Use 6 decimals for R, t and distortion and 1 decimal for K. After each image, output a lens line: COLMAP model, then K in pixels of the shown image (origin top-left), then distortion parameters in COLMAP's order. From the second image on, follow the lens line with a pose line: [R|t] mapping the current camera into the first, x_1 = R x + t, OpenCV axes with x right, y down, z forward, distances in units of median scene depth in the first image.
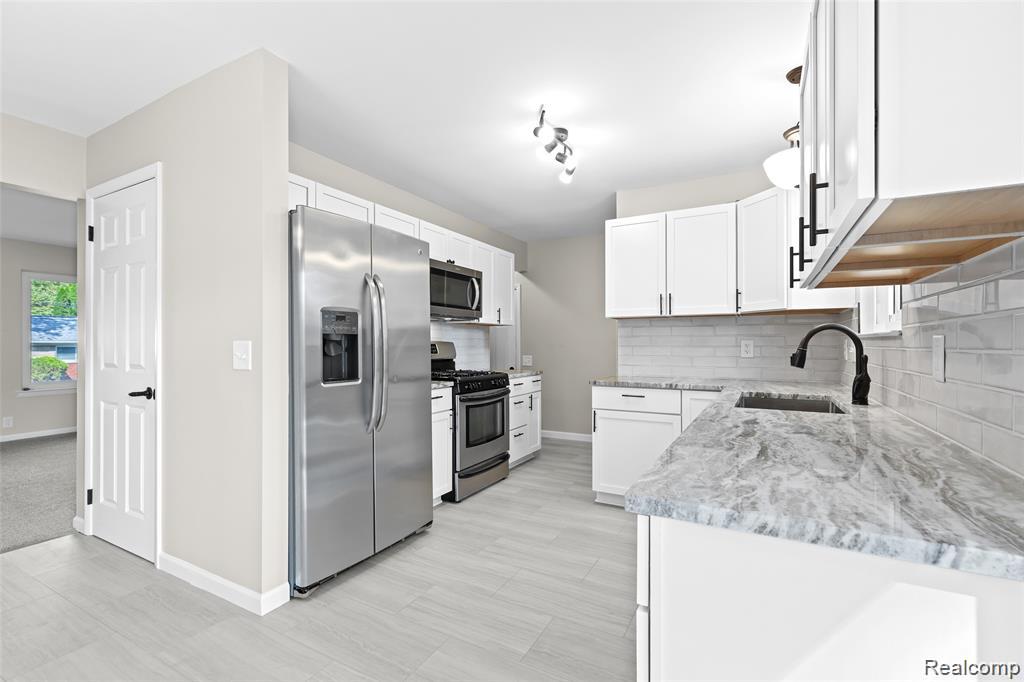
lens RADIAL K [[461.0, 0, 512.6], [0, 461.0, 343.8], [0, 0, 1]] dist [0.001676, -0.000317]
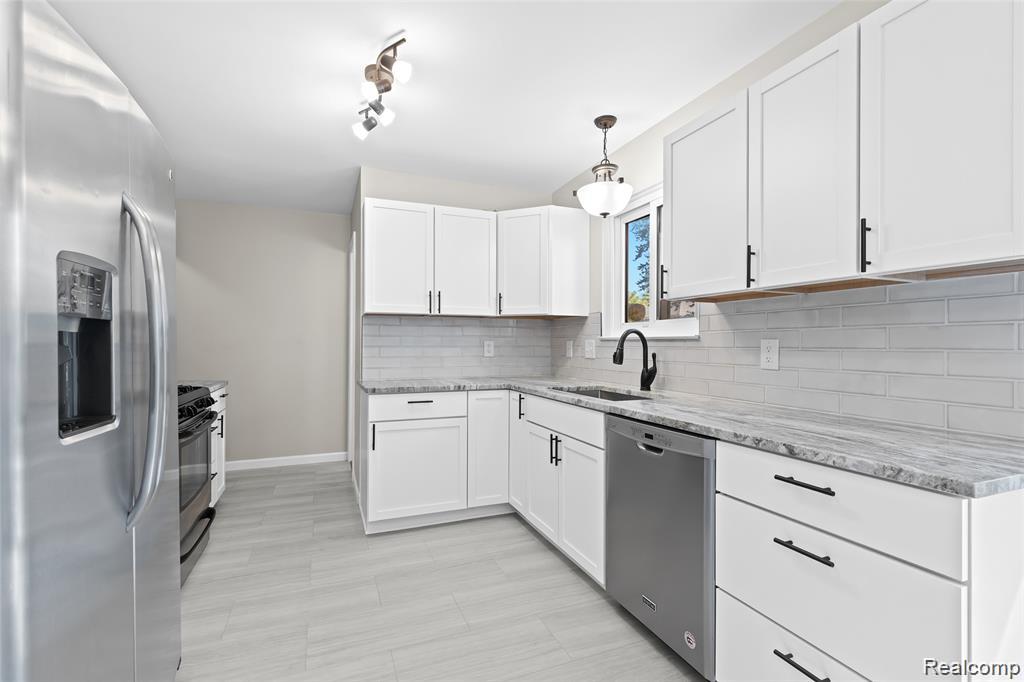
lens RADIAL K [[461.0, 0, 512.4], [0, 461.0, 343.5], [0, 0, 1]] dist [0.001676, -0.000317]
pose [[0.622971, 0.004652, 0.782231, -0.329684], [-0.003498, 0.999989, -0.003161, 0.001602], [-0.782237, -0.000767, 0.622980, 0.301316]]
